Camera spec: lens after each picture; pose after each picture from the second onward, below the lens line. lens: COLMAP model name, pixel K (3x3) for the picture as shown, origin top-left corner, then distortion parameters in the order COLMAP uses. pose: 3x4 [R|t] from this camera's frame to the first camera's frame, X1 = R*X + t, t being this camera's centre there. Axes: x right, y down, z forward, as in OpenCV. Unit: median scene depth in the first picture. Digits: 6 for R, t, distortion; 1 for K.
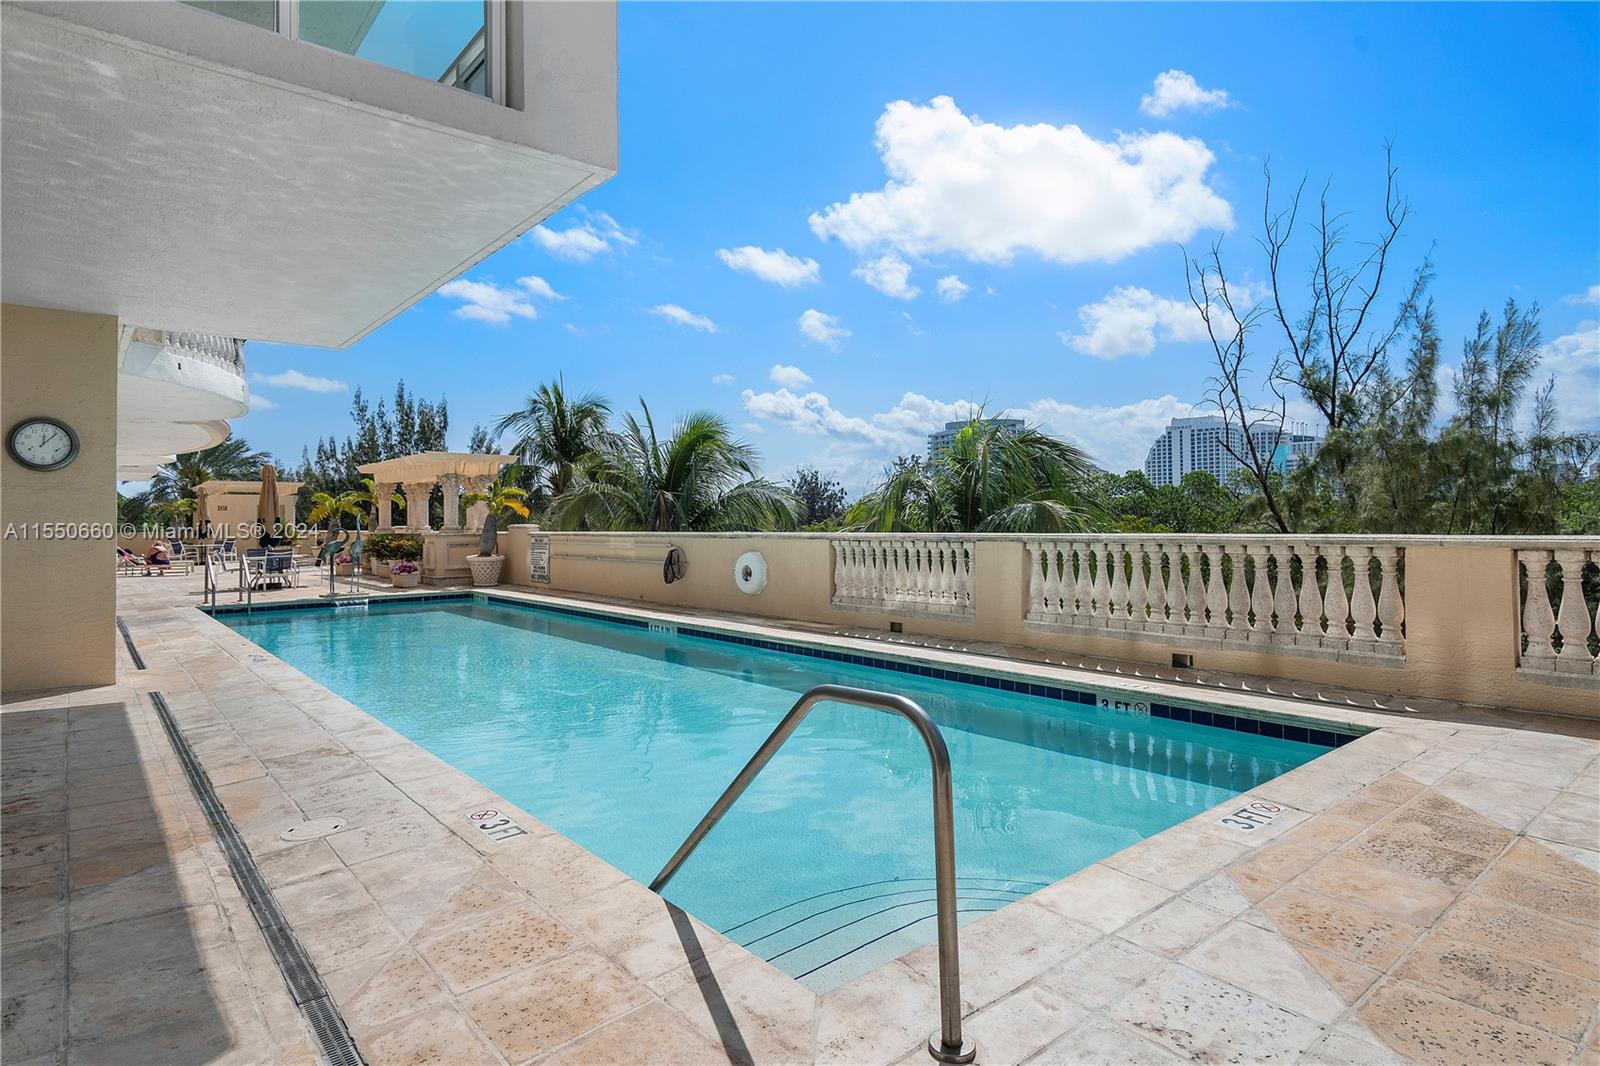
lens RADIAL K [[857.3, 0, 800.7], [0, 857.3, 527.3], [0, 0, 1]] dist [-0.000202, -0.000003]
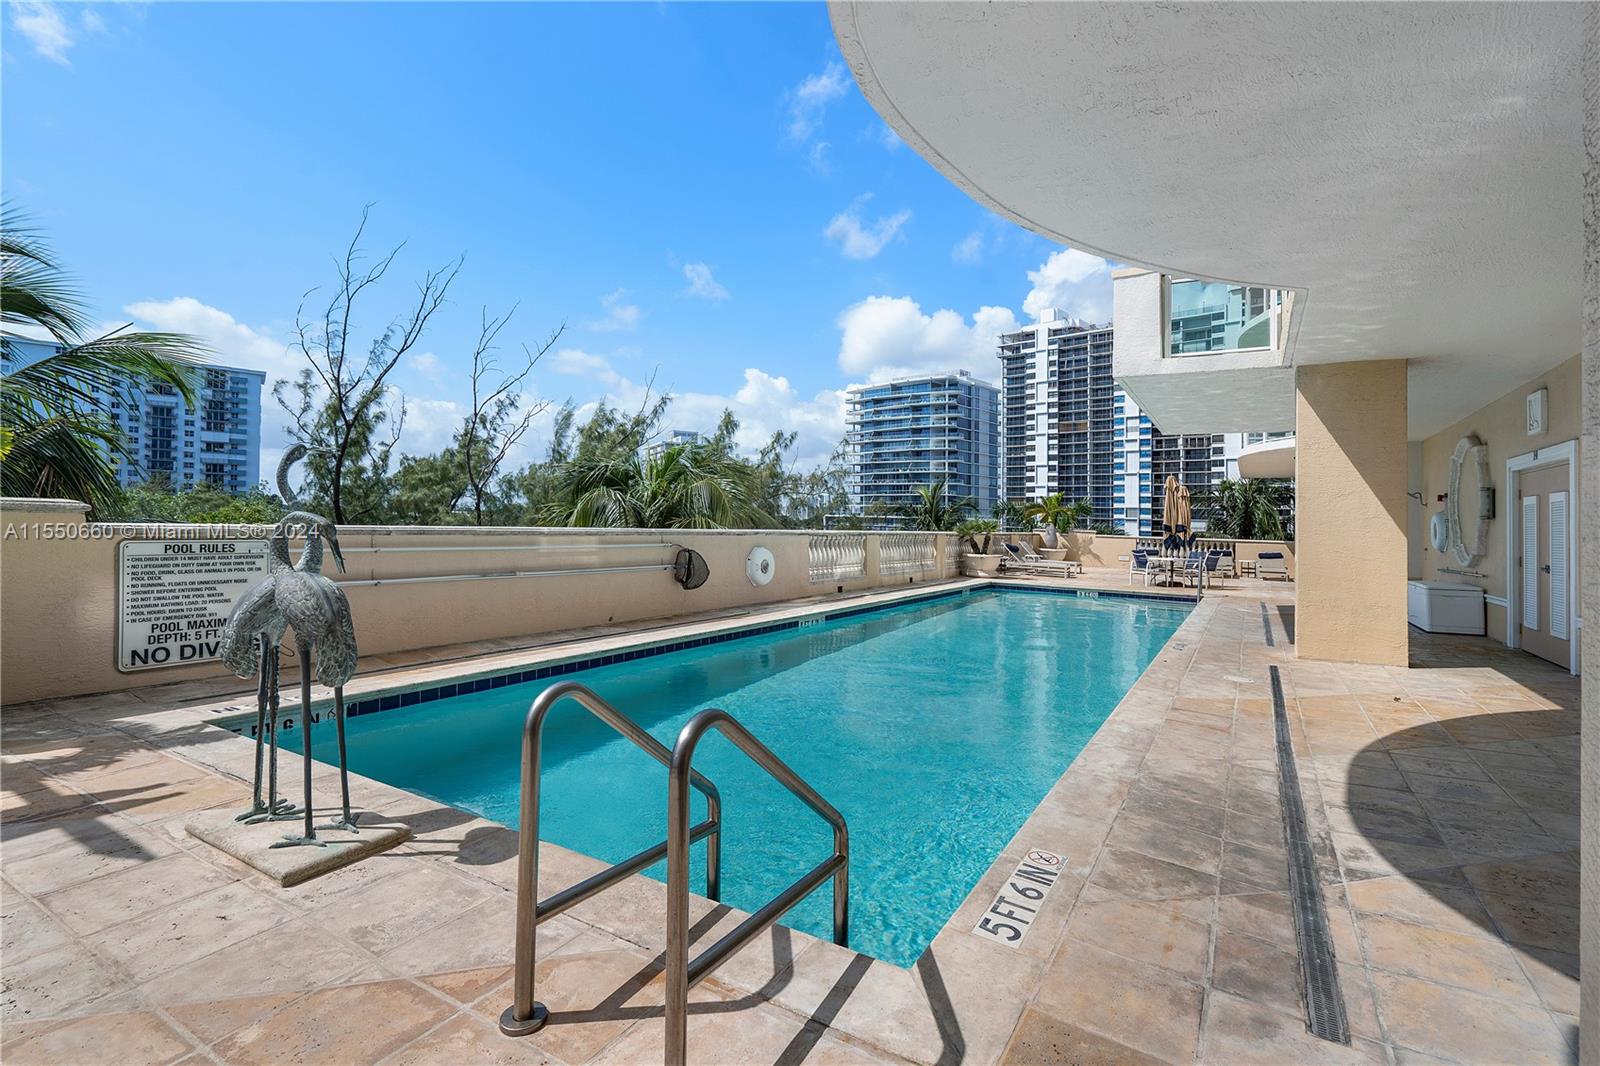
lens RADIAL K [[748.0, 0, 799.7], [0, 748.0, 529.7], [0, 0, 1]] dist [-0.000840, -0.000057]
pose [[-0.315453, 0.013158, 0.948850, -0.887677], [0.003080, 0.999913, -0.012843, 0.017623], [-0.948936, -0.001129, -0.315466, 1.147226]]
